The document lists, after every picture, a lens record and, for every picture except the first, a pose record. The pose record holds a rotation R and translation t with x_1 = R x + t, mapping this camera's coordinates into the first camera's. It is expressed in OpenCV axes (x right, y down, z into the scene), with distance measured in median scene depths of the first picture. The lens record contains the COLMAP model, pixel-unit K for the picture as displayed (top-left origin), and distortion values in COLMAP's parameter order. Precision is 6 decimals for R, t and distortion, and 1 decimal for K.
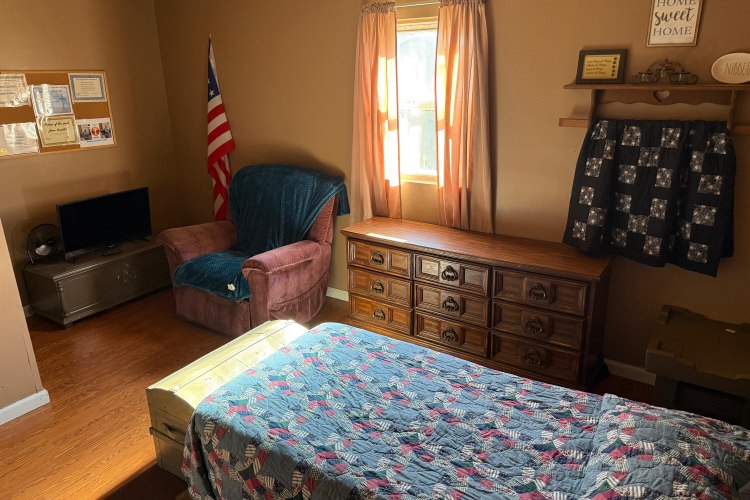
lens RADIAL K [[516.8, 0, 375.0], [0, 516.8, 250.0], [0, 0, 1]] dist [0.003407, 0.002119]
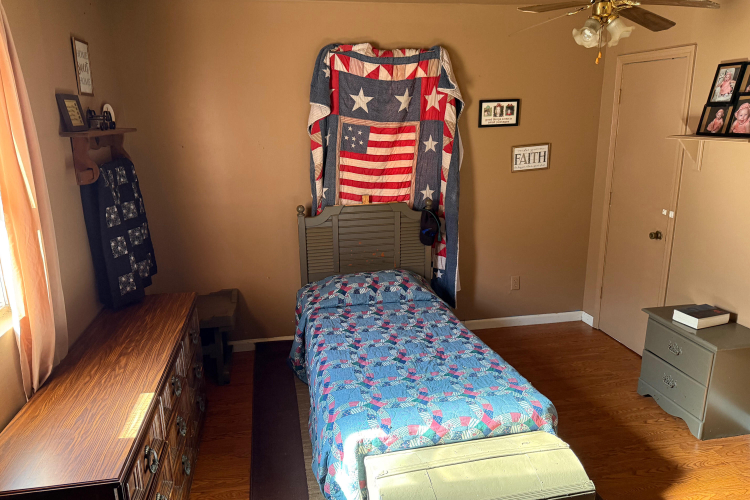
lens RADIAL K [[516.8, 0, 375.0], [0, 516.8, 250.0], [0, 0, 1]] dist [0.003407, 0.002119]
pose [[-0.708625, -0.143003, 0.690942, -0.744505], [0.252392, 0.863081, 0.437482, -0.512912], [-0.658900, 0.484399, -0.575507, 1.611731]]
